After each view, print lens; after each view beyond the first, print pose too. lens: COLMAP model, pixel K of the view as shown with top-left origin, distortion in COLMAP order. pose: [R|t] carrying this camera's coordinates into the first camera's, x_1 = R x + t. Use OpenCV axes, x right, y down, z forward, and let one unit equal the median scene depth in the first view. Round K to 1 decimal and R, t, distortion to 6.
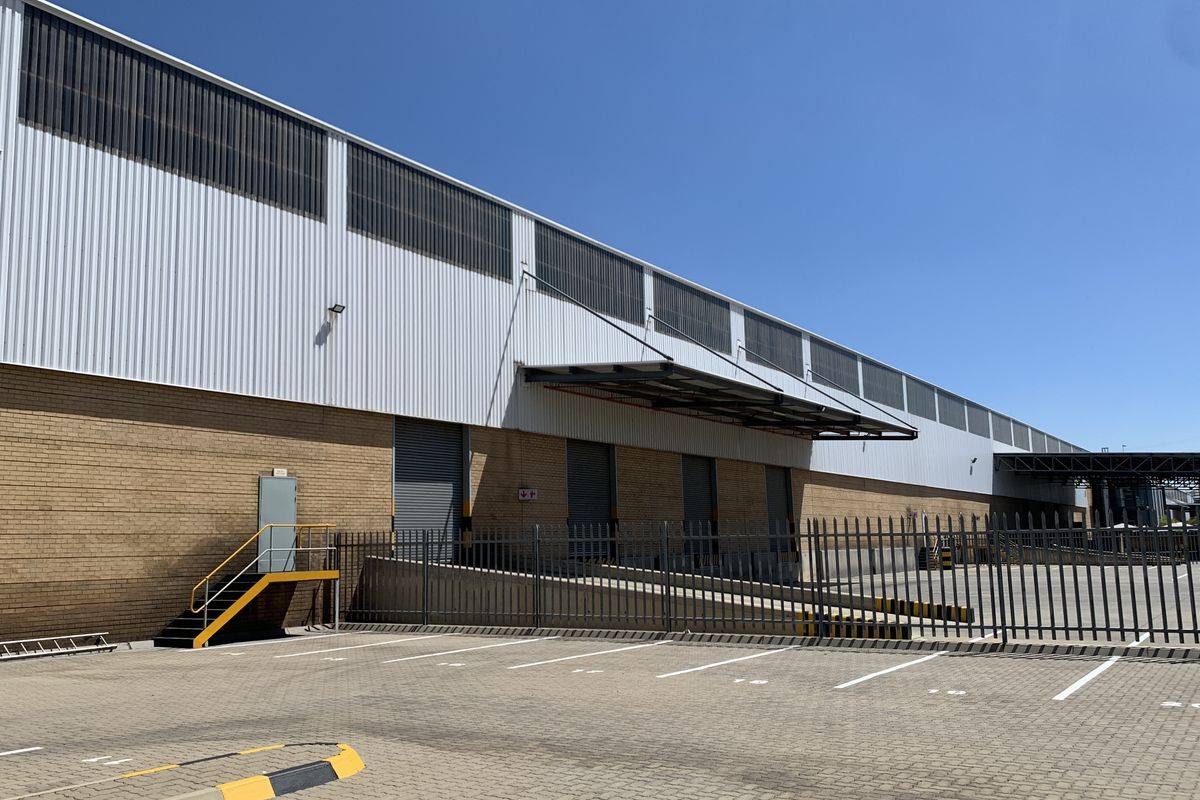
lens RADIAL K [[1094.9, 0, 577.7], [0, 1094.9, 382.4], [0, 0, 1]] dist [0.073710, -0.156199]
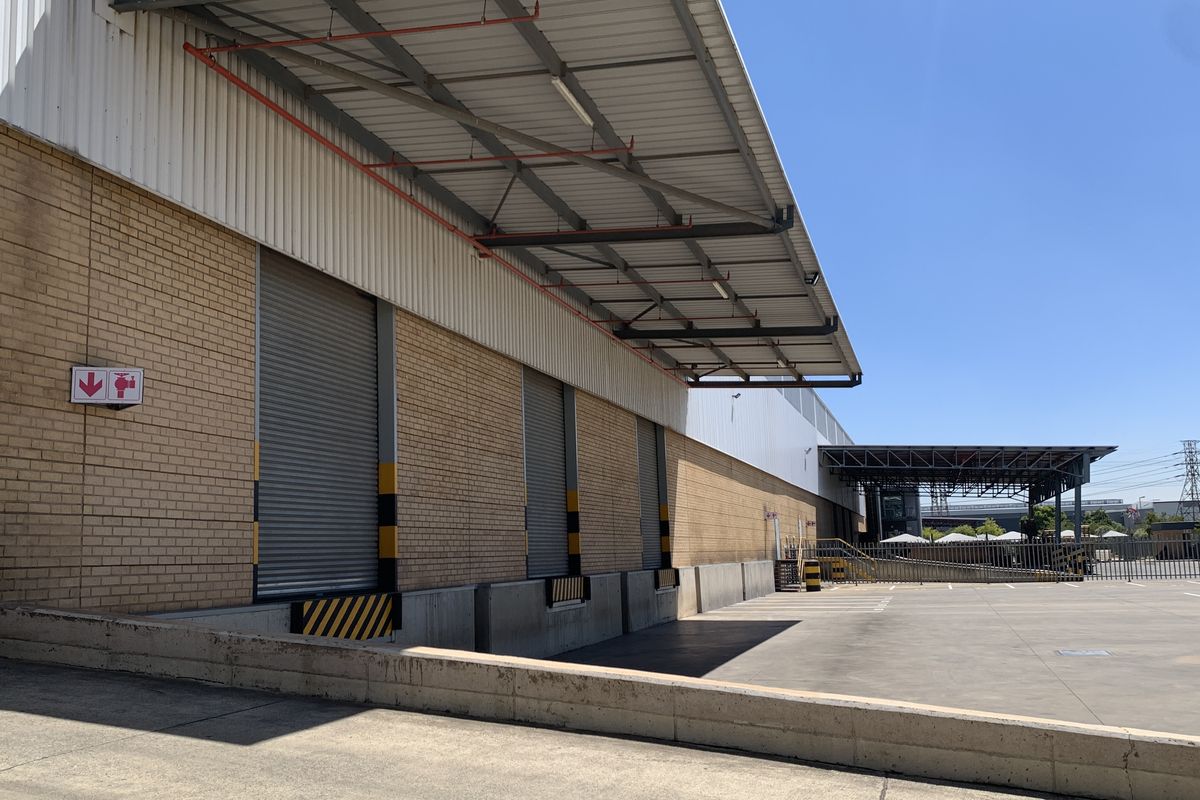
lens RADIAL K [[1088.8, 0, 598.8], [0, 1088.8, 410.5], [0, 0, 1]] dist [0.148045, -0.298854]
pose [[0.962903, 0.022799, 0.268881, 0.000104], [-0.024743, 0.999686, 0.003843, 0.089521], [-0.268710, -0.010353, 0.963166, 0.591014]]
